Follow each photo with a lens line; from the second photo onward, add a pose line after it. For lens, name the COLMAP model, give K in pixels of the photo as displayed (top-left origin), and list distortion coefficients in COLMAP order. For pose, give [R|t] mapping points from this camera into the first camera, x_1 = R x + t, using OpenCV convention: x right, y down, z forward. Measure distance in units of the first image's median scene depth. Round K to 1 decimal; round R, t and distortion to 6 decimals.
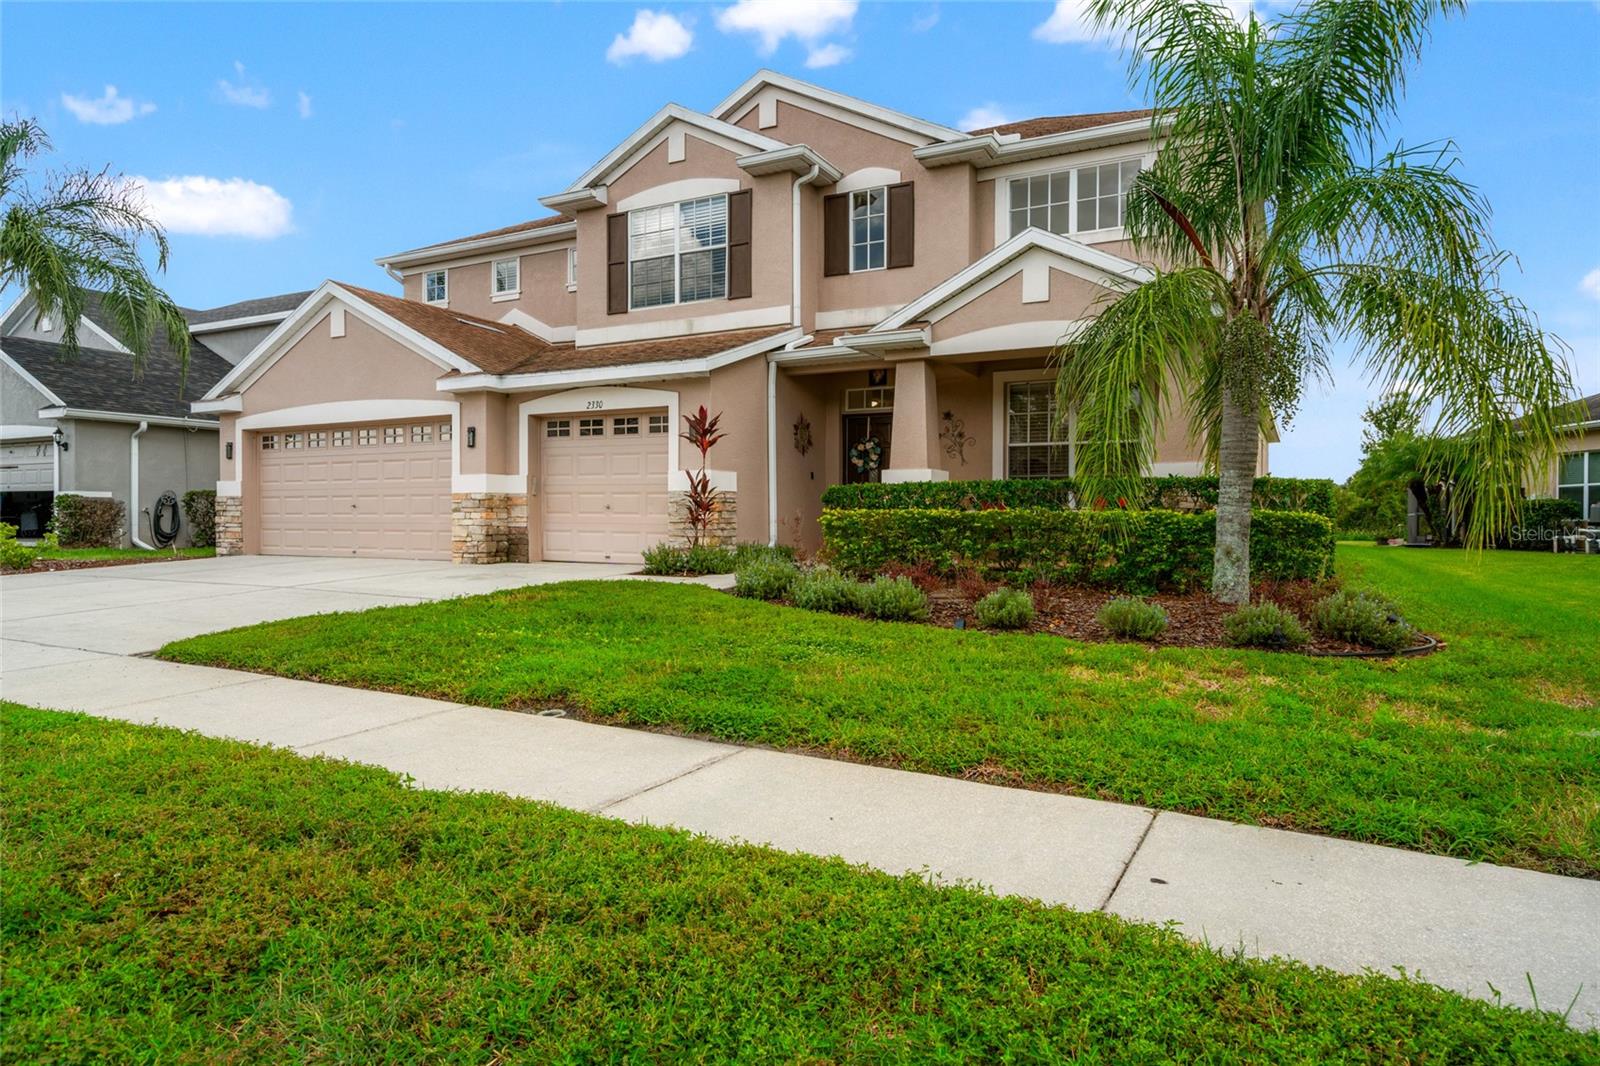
lens RADIAL K [[973.1, 0, 798.8], [0, 973.1, 532.2], [0, 0, 1]] dist [0.006395, 0.000641]
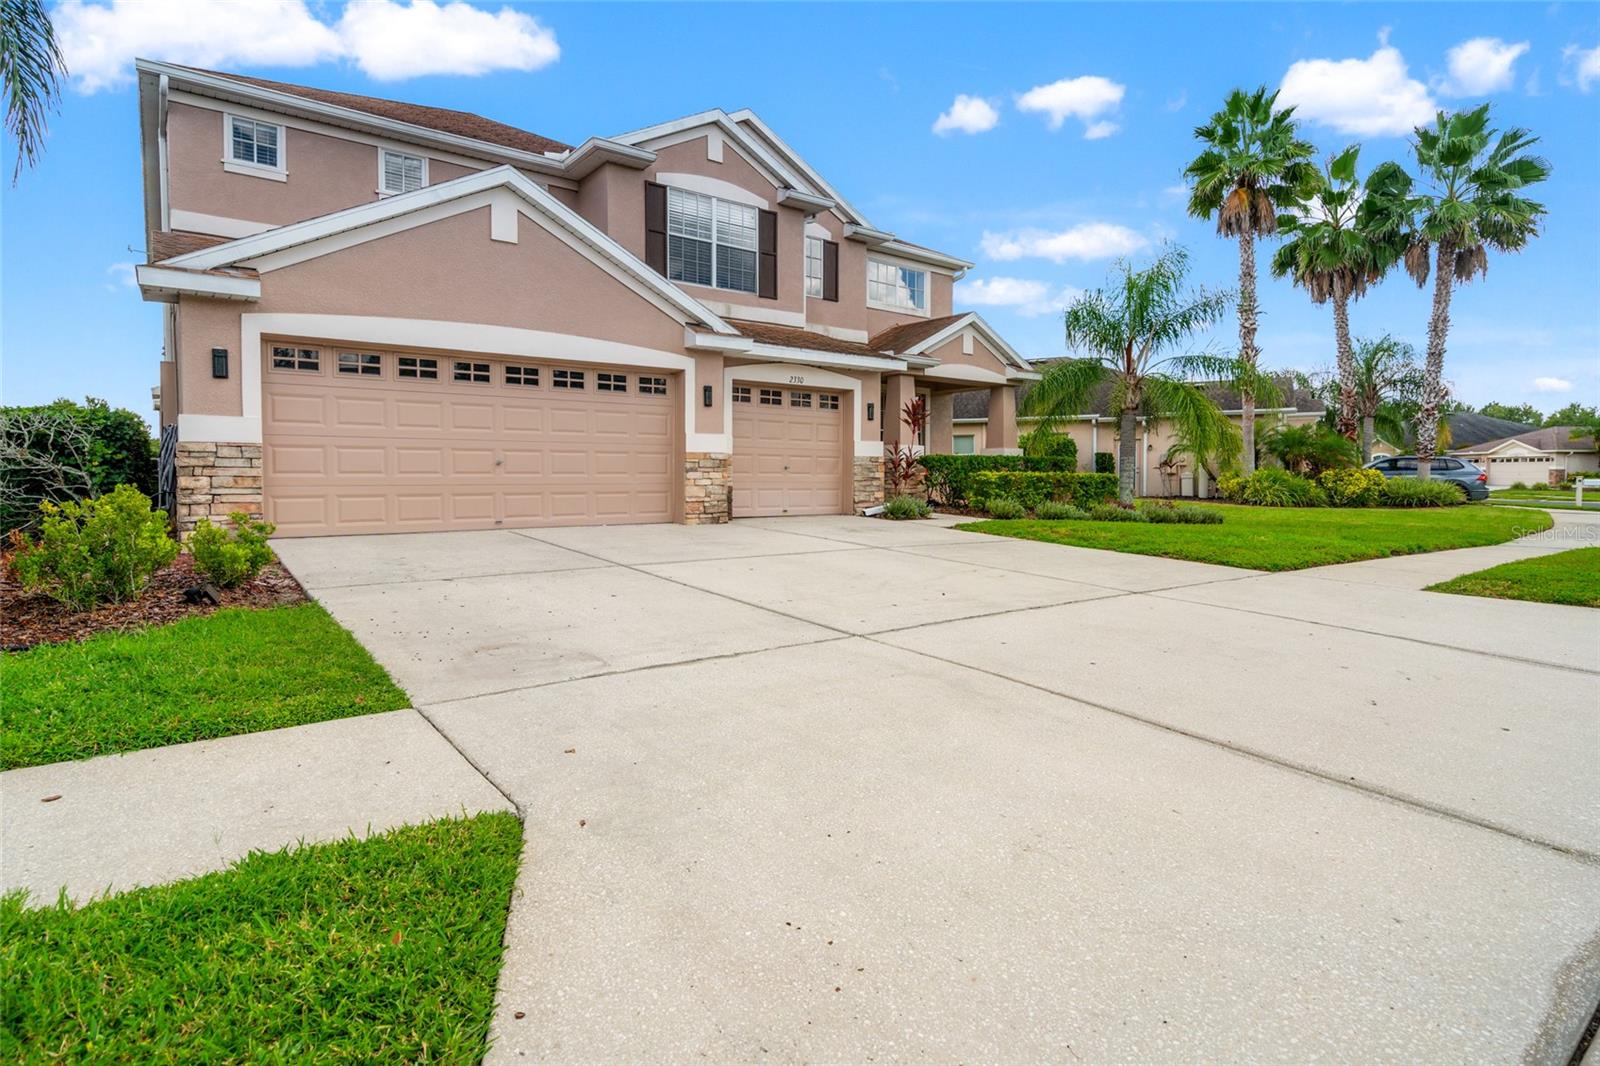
lens RADIAL K [[802.6, 0, 788.1], [0, 802.6, 491.9], [0, 0, 1]] dist [-0.003535, -0.000062]
pose [[0.417237, -0.025802, 0.908432, -1.028417], [0.004462, 0.999643, 0.026343, -0.021034], [-0.908787, -0.006938, 0.417203, 0.572727]]
